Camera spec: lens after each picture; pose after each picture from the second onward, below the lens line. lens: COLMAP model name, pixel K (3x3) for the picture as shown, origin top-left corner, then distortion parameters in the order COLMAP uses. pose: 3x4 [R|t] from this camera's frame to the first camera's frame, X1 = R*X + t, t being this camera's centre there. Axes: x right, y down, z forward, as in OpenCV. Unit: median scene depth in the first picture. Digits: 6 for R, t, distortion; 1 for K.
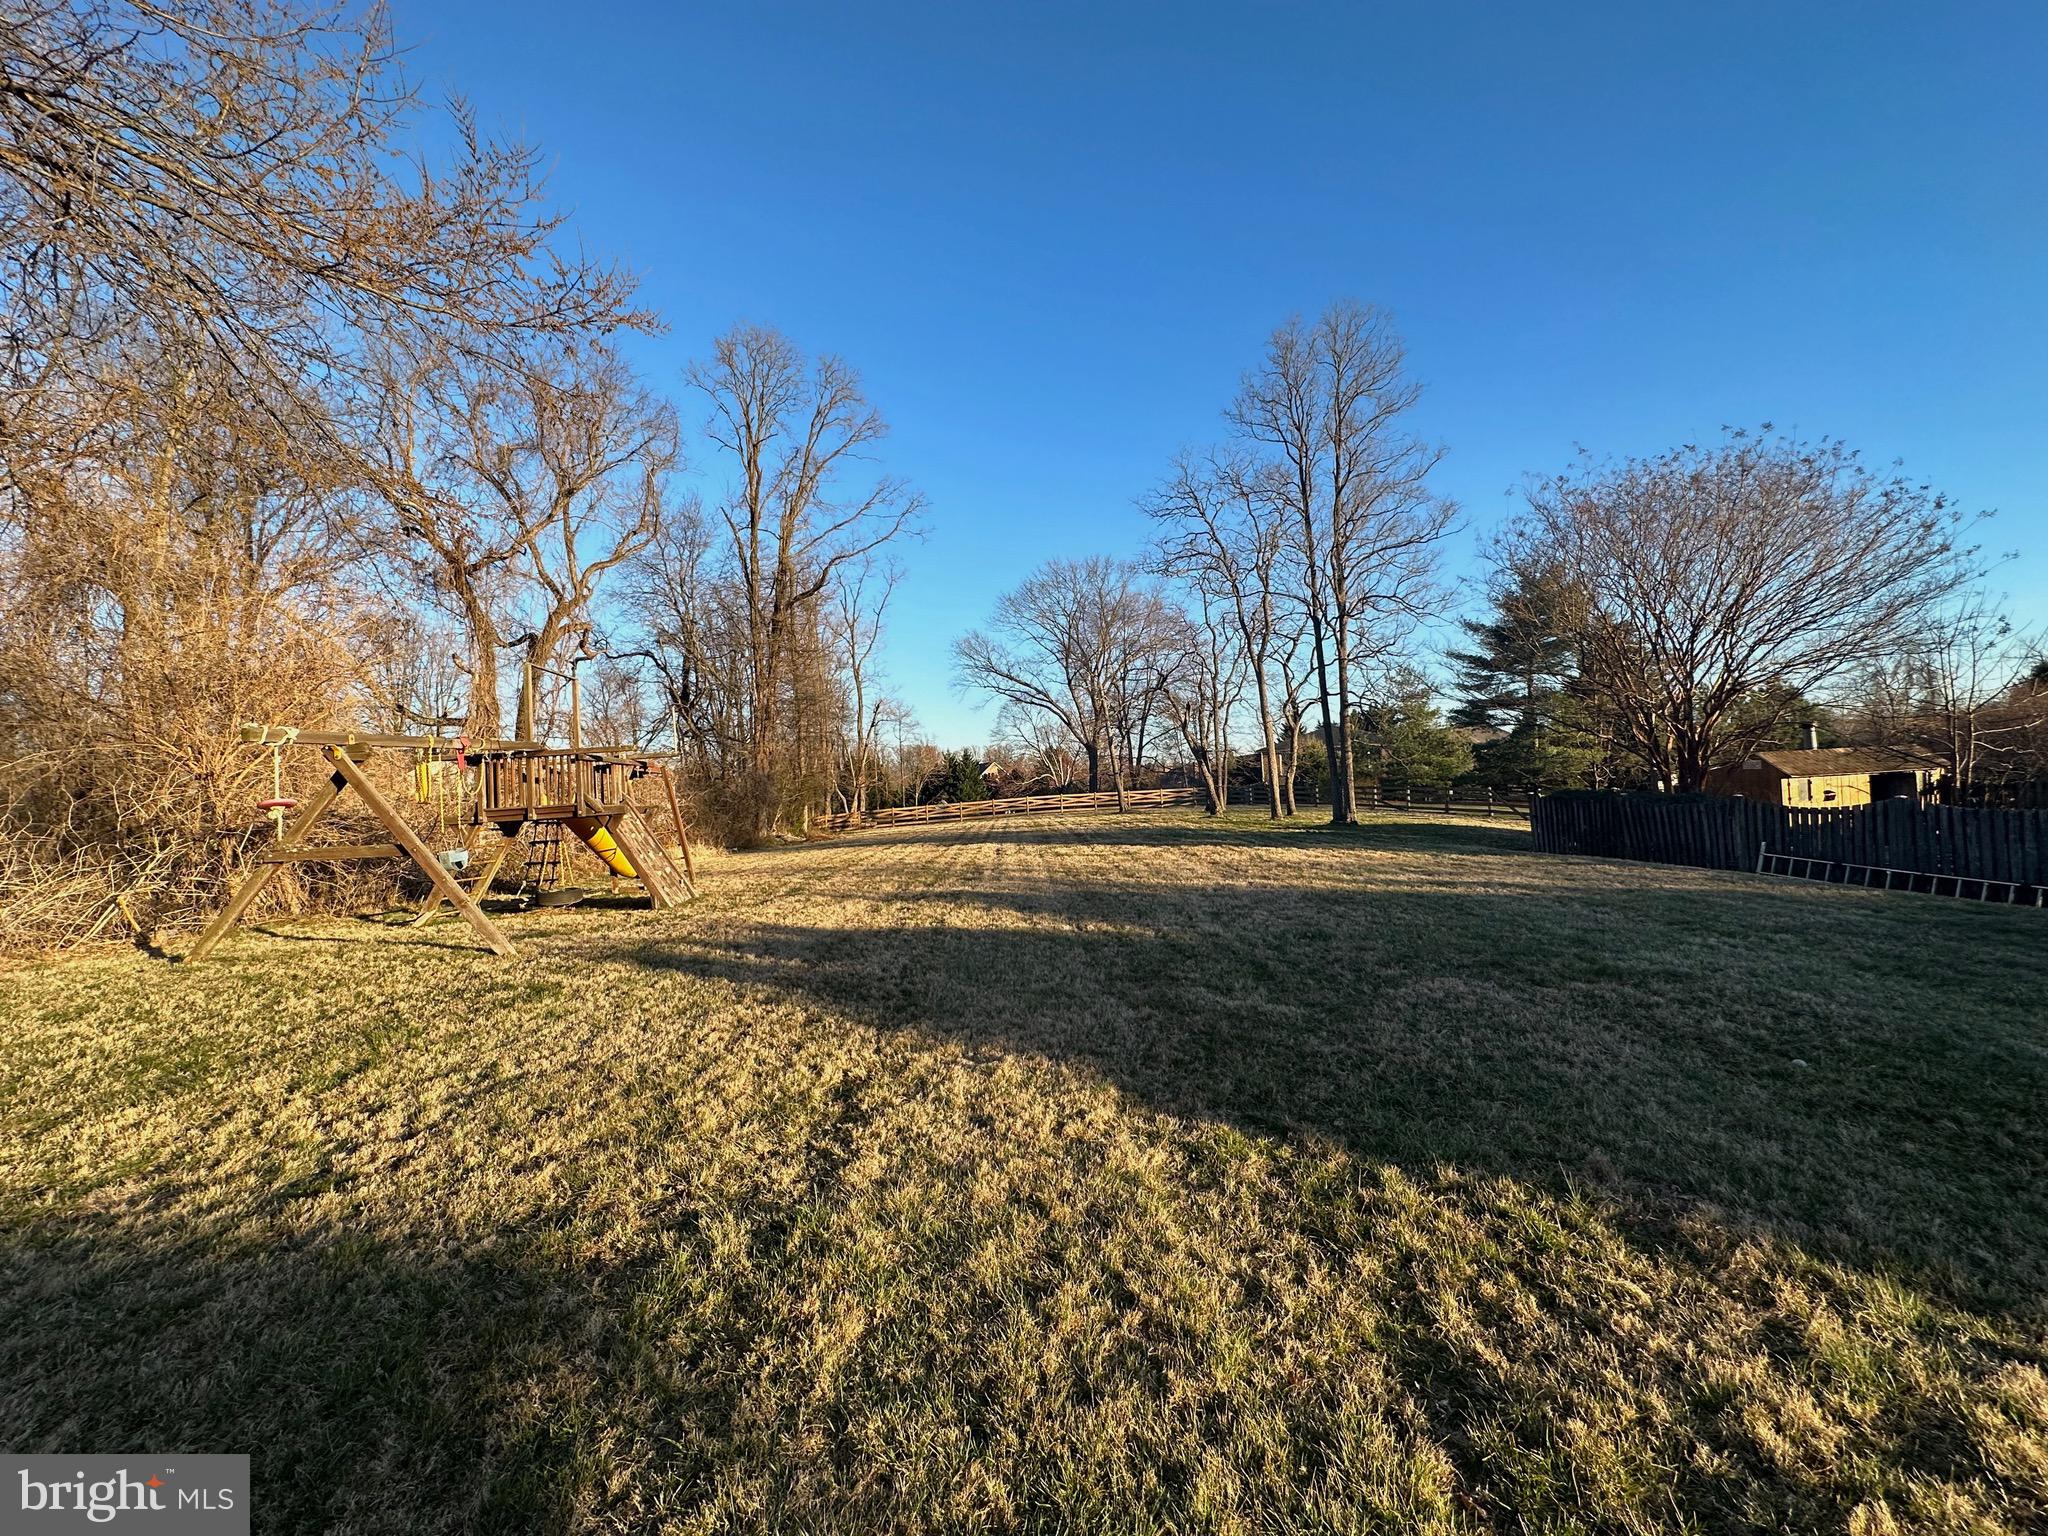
lens RADIAL K [[827.3, 0, 1027.5], [0, 827.3, 772.1], [0, 0, 1]] dist [0.002656, 0.002099]
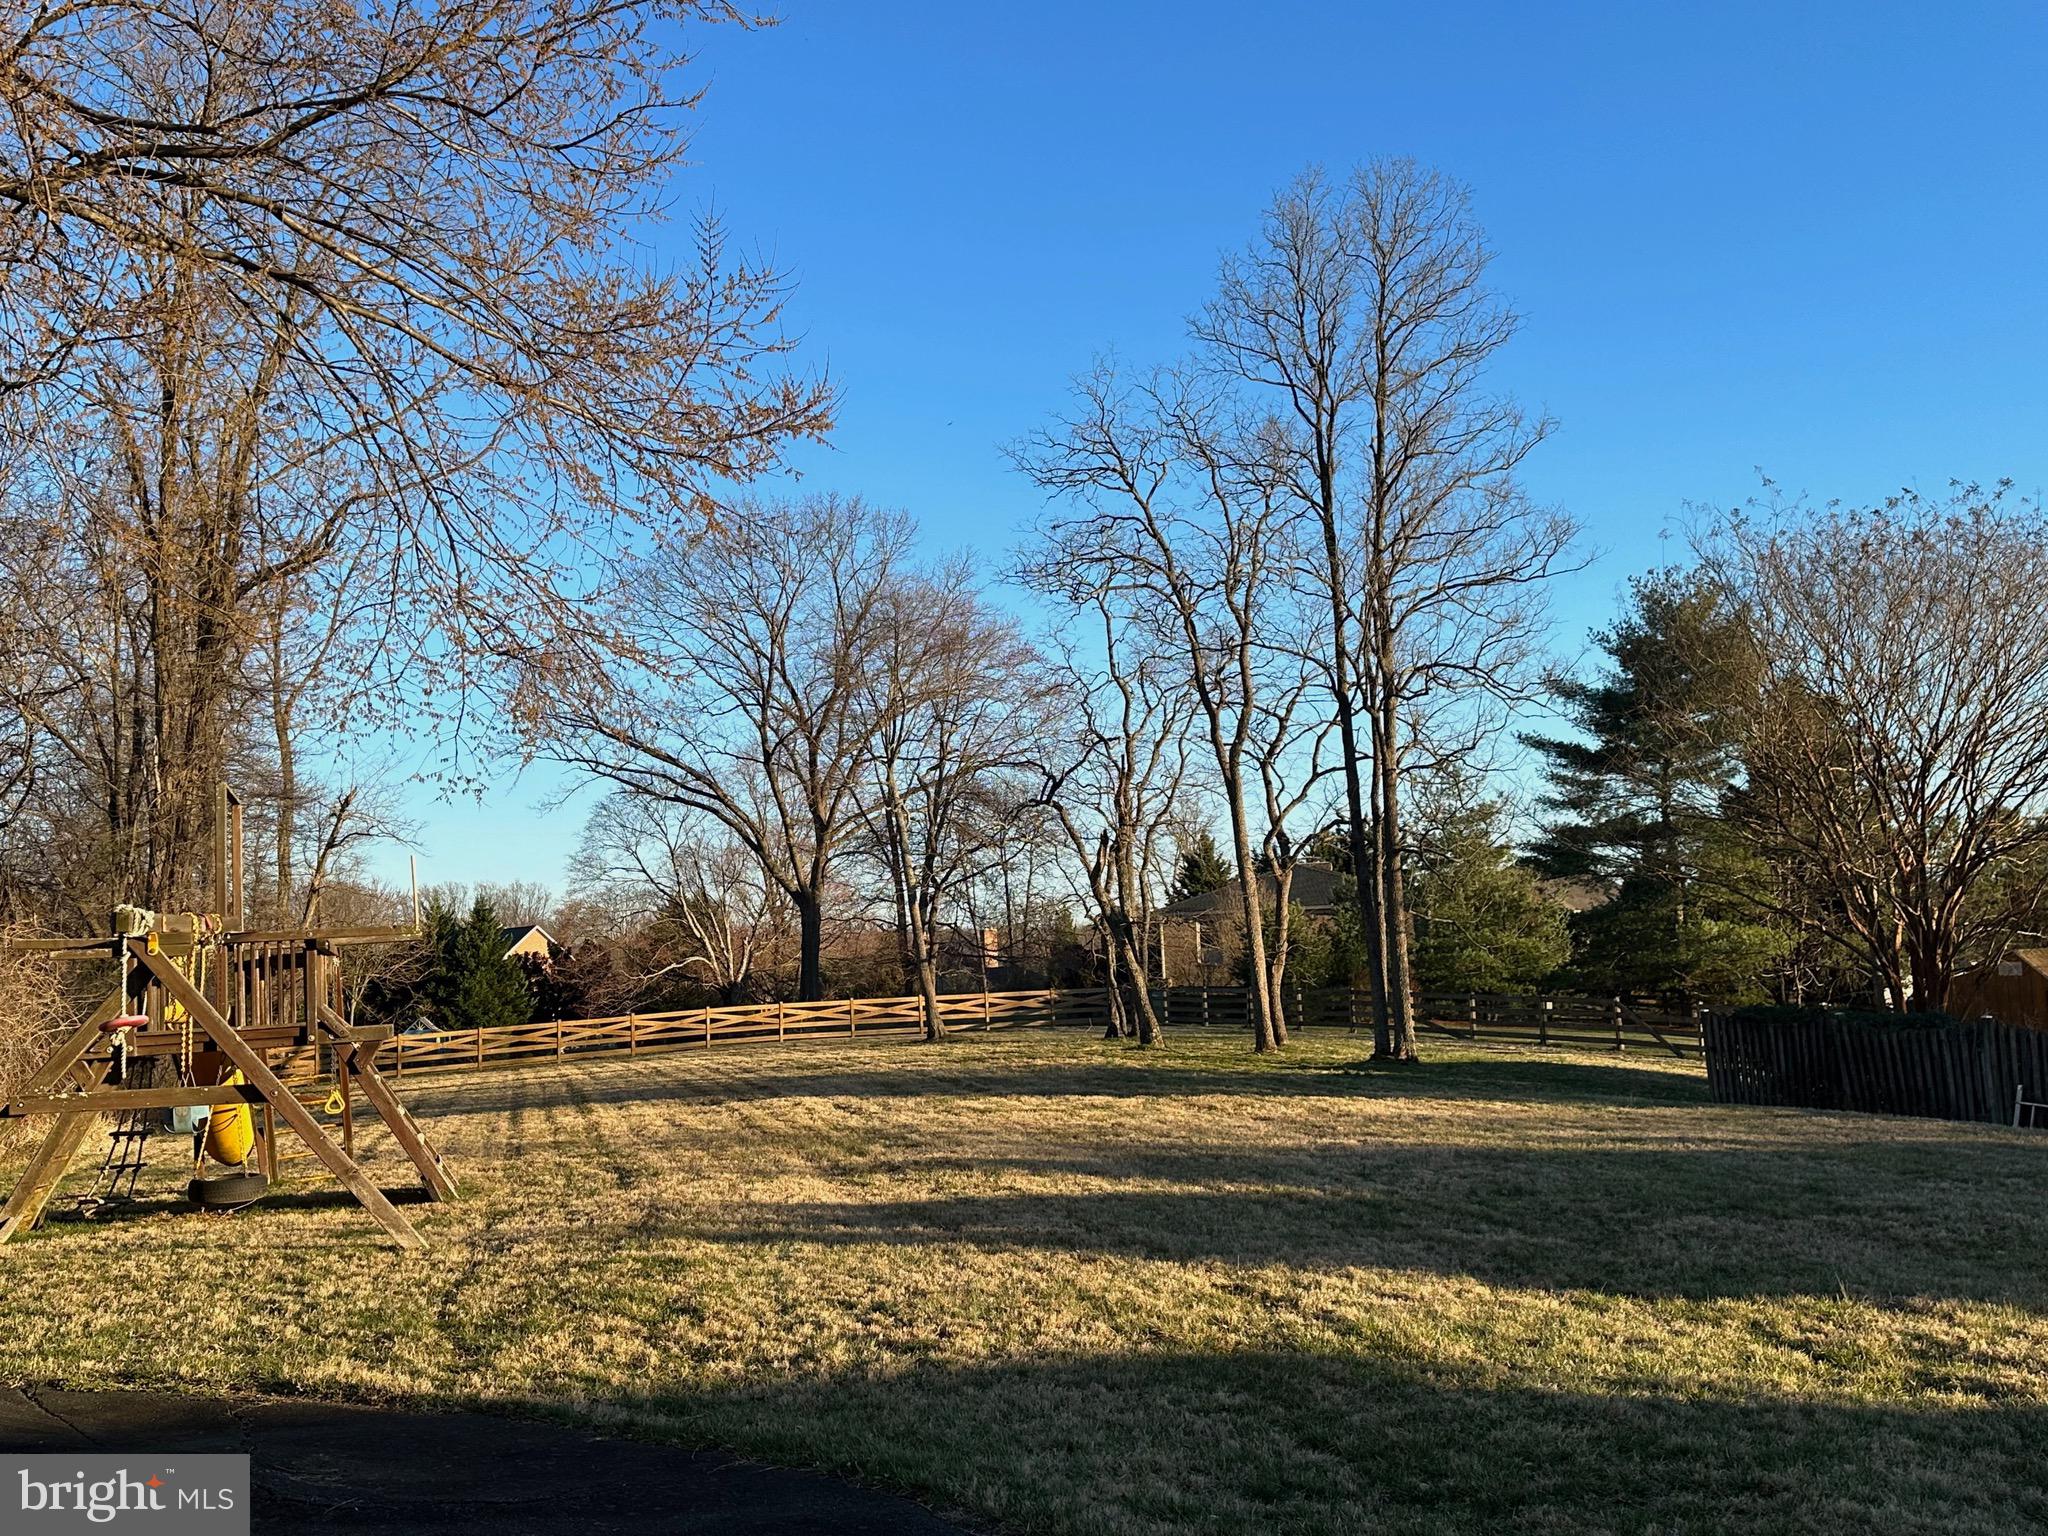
lens RADIAL K [[1901.4, 0, 1020.5], [0, 1901.4, 773.0], [0, 0, 1]] dist [0.039449, 0.000000]
pose [[0.973674, 0.033272, 0.225505, -0.123836], [-0.012324, 0.995527, -0.093673, -0.006322], [-0.227613, 0.088428, 0.969728, -0.162225]]
